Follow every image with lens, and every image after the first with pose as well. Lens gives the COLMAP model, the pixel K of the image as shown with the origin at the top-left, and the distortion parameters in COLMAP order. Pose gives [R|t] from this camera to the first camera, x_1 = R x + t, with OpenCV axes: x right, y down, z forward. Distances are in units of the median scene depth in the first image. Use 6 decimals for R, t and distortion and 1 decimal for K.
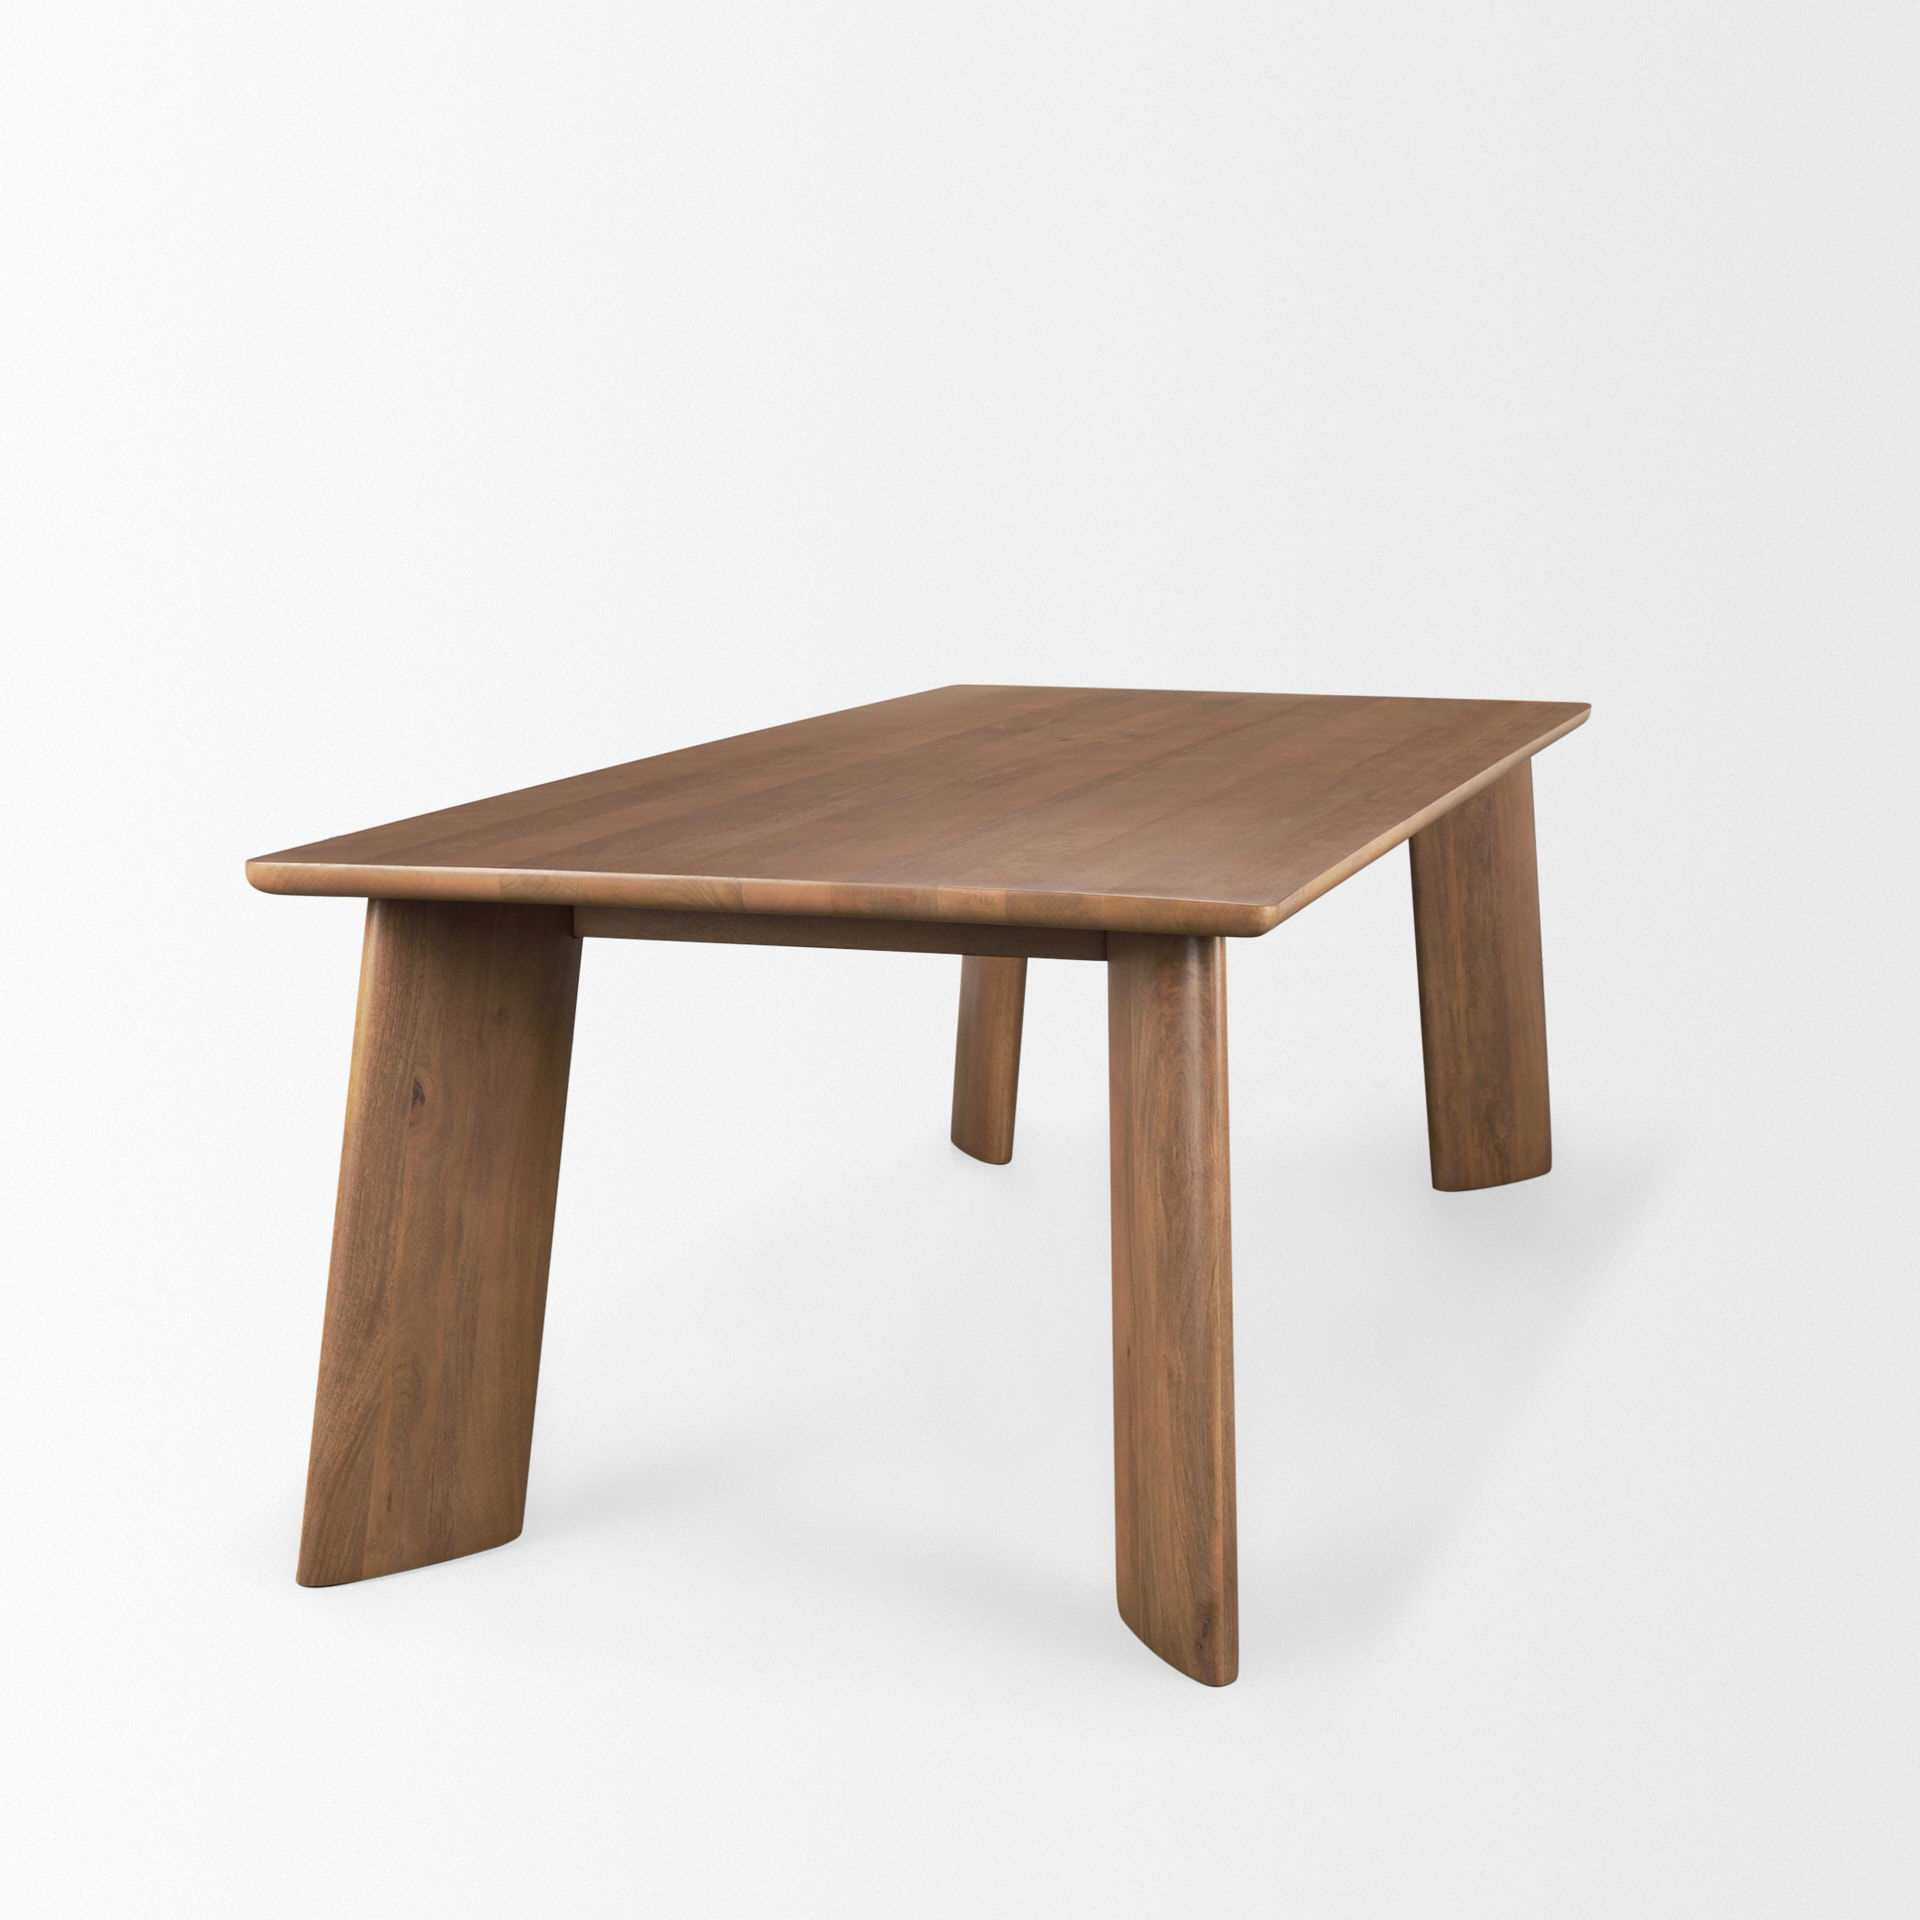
lens RADIAL K [[3438.5, 0, 939.6], [0, 3438.5, 872.1], [0, 0, 1]] dist [0.079660, 0.000000]
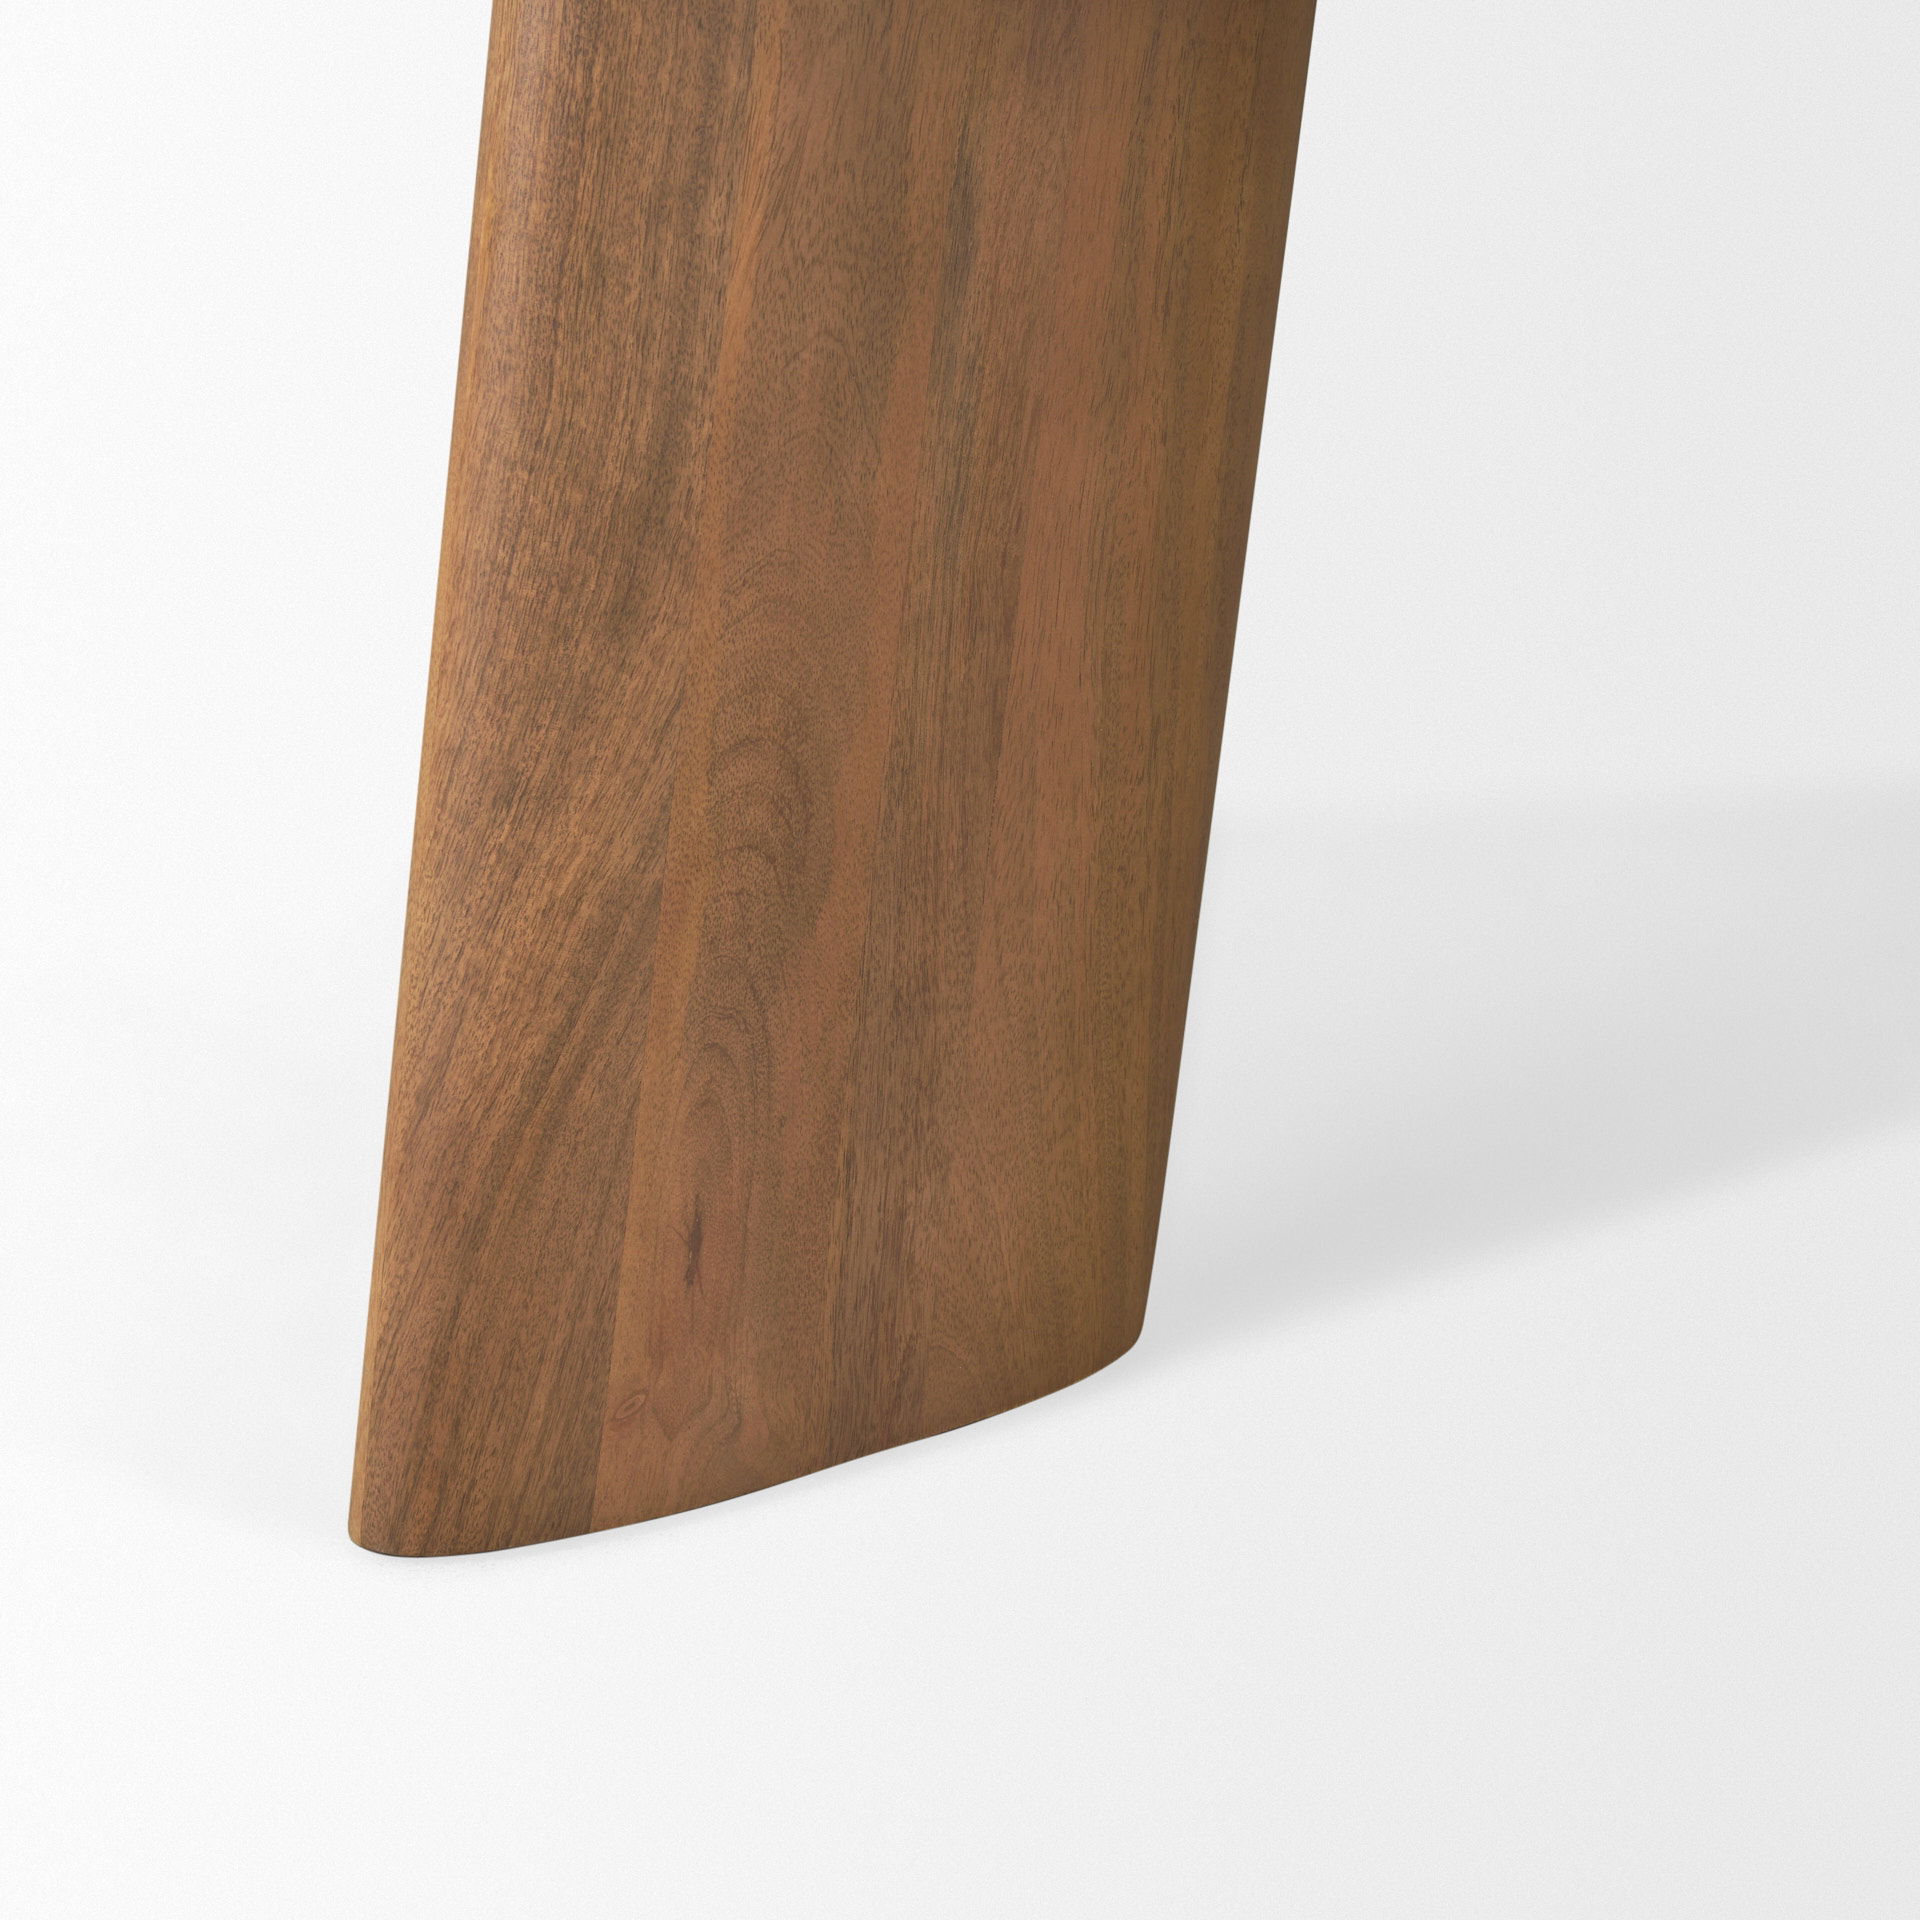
lens RADIAL K [[6666.5, 0, 969.3], [0, 6666.5, 963.8], [0, 0, 1]] dist [0.038352, 0.000000]
pose [[0.998802, 0.024293, -0.042480, -0.117911], [-0.014021, 0.973752, 0.227181, 0.046100], [0.046884, -0.226313, 0.972926, 0.515756]]
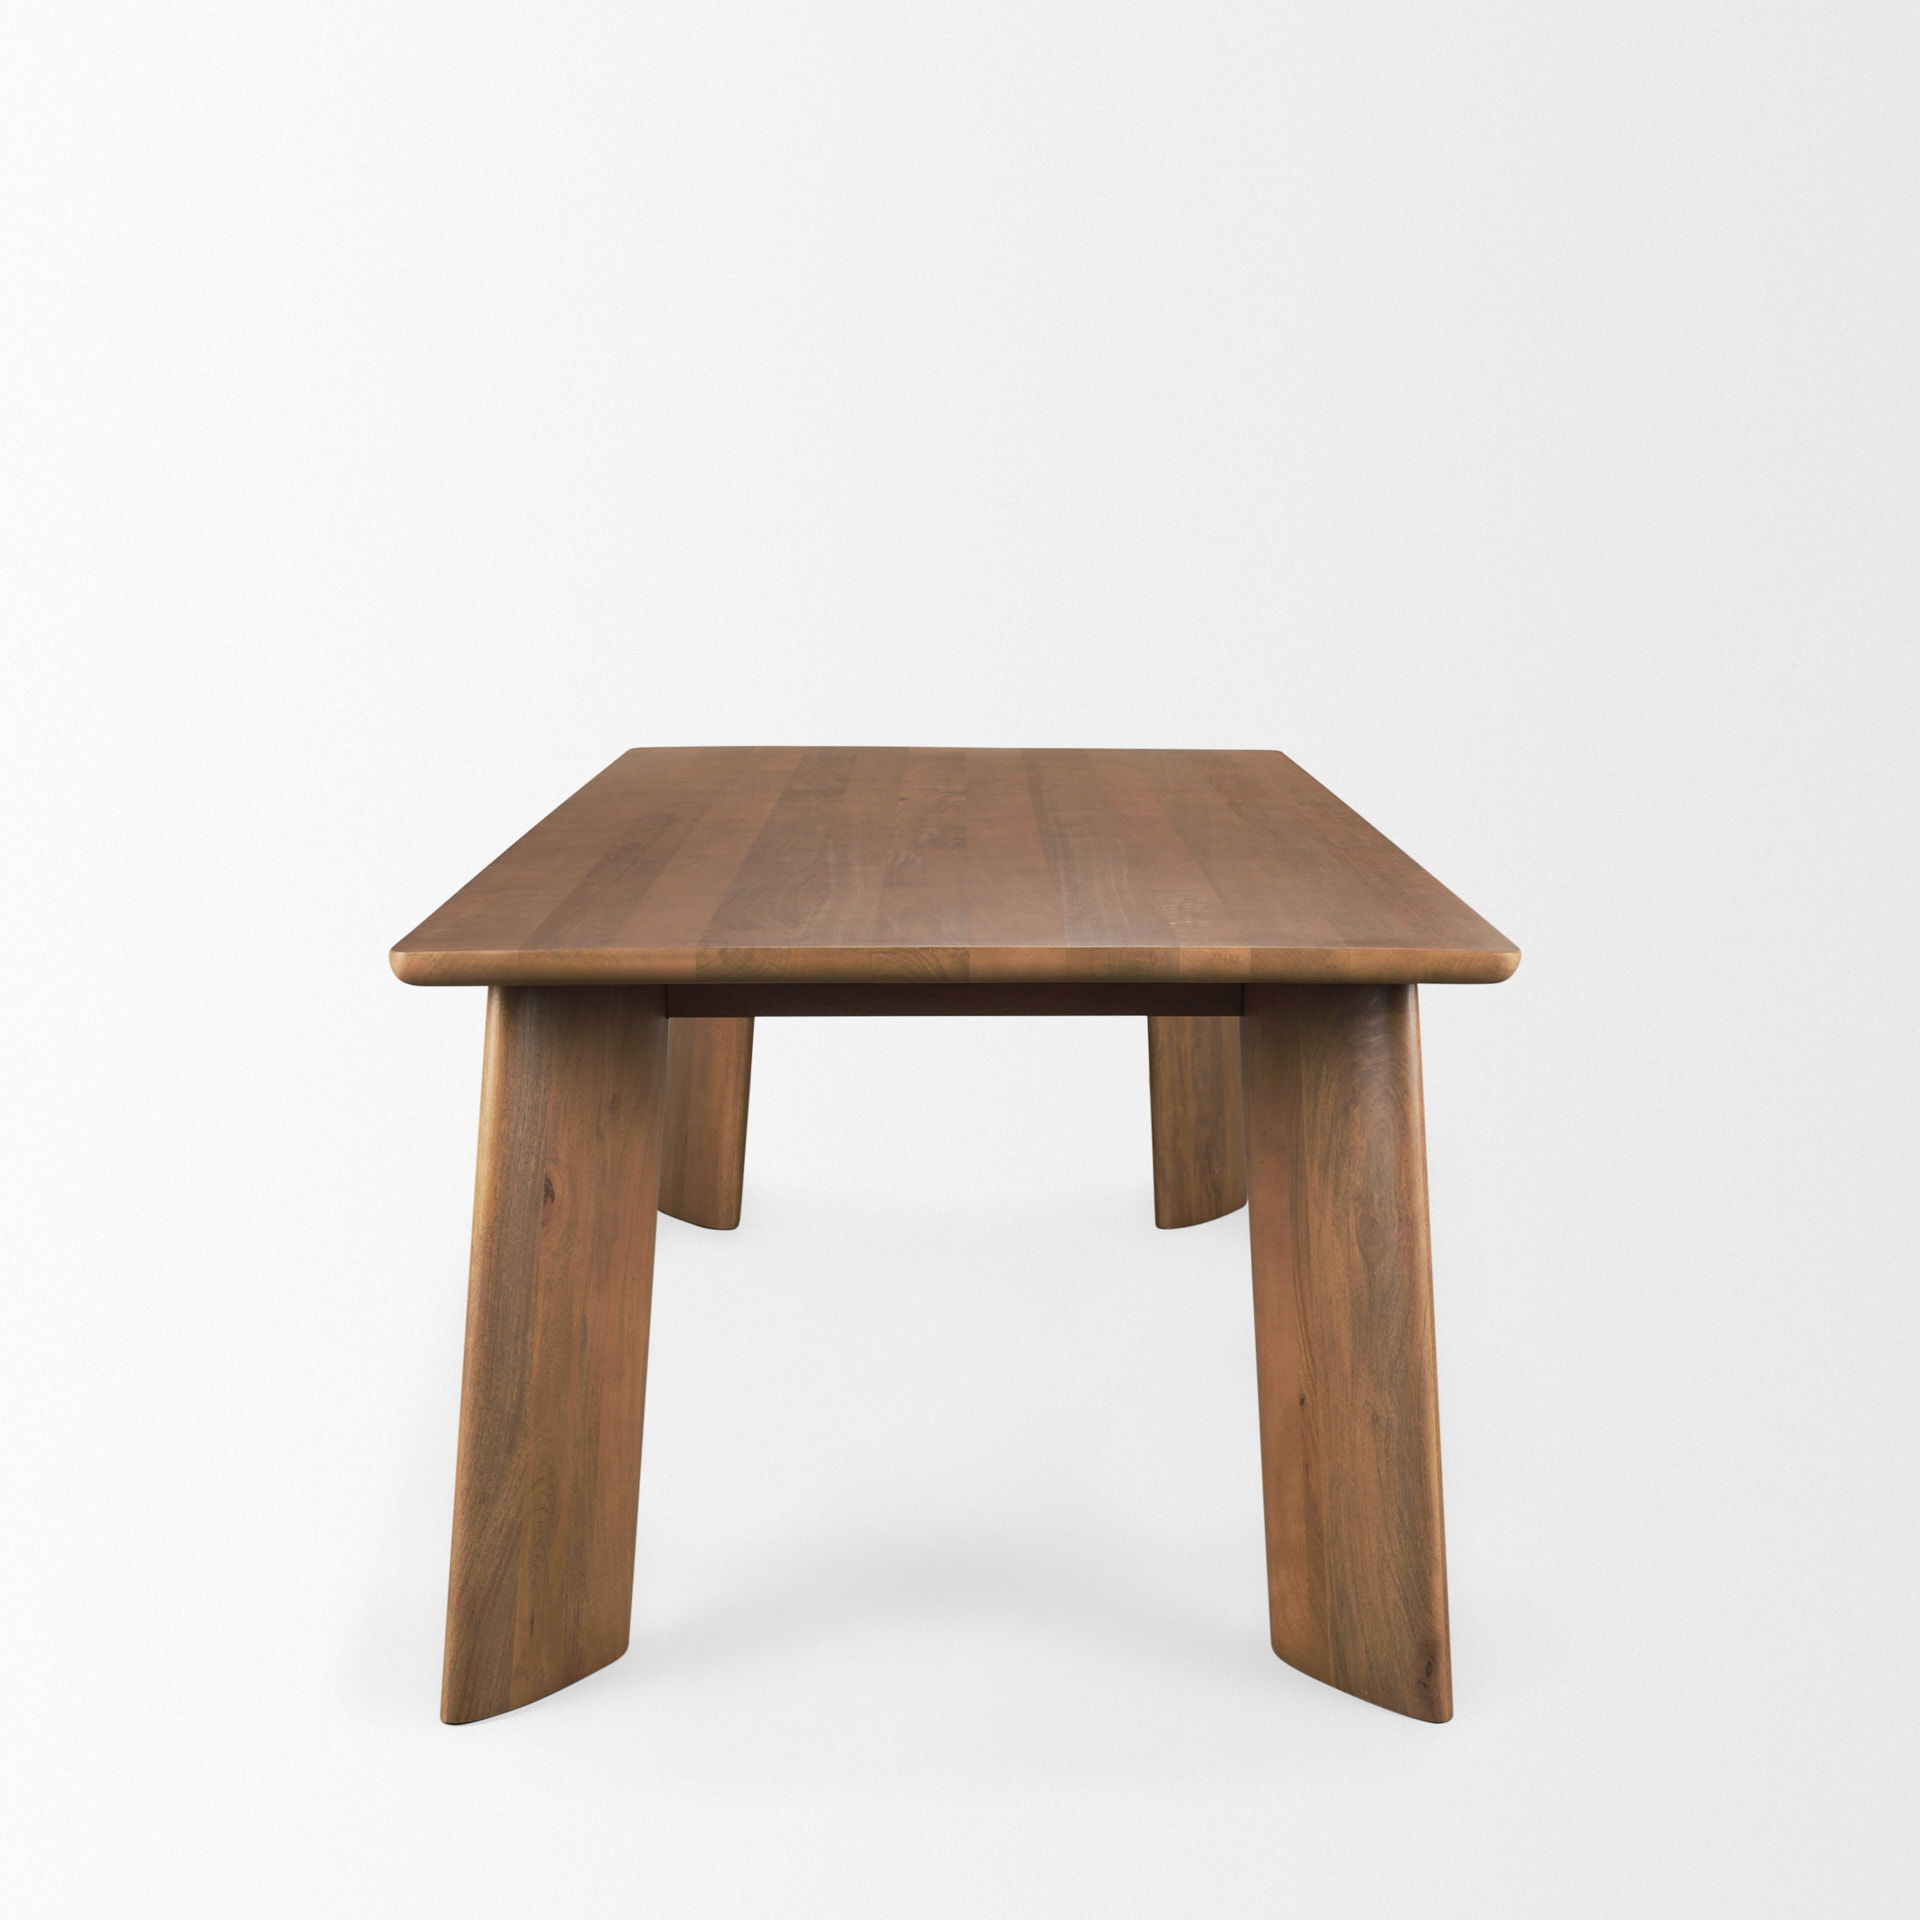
lens RADIAL K [[3438.5, 0, 950.3], [0, 3438.5, 949.7], [0, 0, 1]] dist [0.079660, 0.000000]
pose [[0.953822, -0.042638, 0.297330, -0.323899], [0.040451, 0.999090, 0.013507, -0.009878], [-0.297635, -0.000856, 0.954679, 0.067327]]
